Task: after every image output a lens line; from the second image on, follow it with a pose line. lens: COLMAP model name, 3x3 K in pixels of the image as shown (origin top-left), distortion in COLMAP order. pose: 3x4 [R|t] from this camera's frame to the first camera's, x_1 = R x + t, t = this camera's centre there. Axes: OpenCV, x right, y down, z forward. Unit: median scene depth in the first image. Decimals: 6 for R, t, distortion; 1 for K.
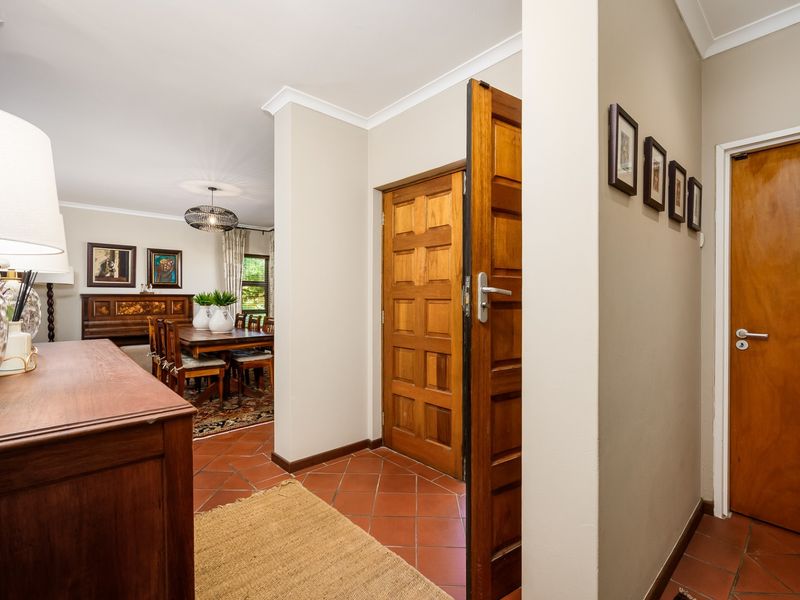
lens RADIAL K [[396.4, 0, 403.2], [0, 396.4, 299.4], [0, 0, 1]] dist [-0.001280, 0.000391]
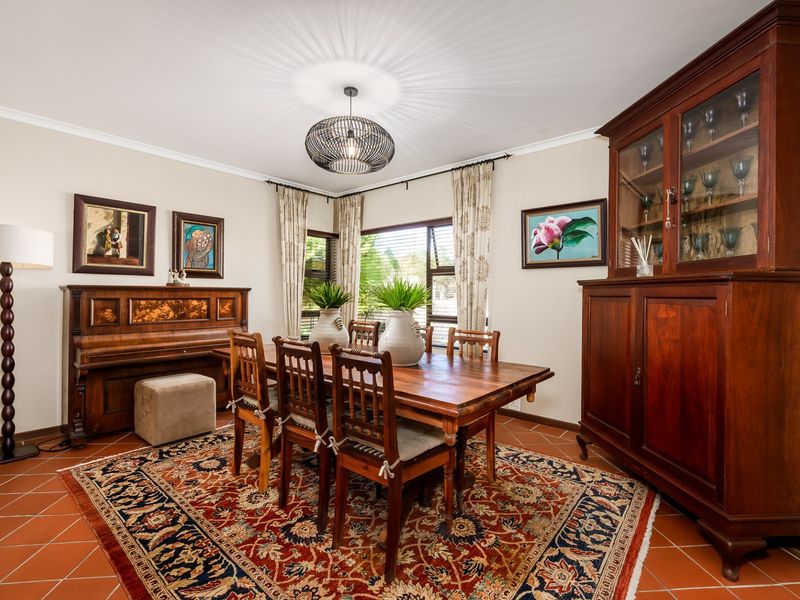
lens RADIAL K [[396.4, 0, 403.2], [0, 396.4, 299.4], [0, 0, 1]] dist [-0.001280, 0.000391]
pose [[0.993175, 0.004344, 0.116551, -0.384503], [-0.005539, 0.999935, 0.009936, -0.002364], [-0.116500, -0.010514, 0.993135, 0.373835]]
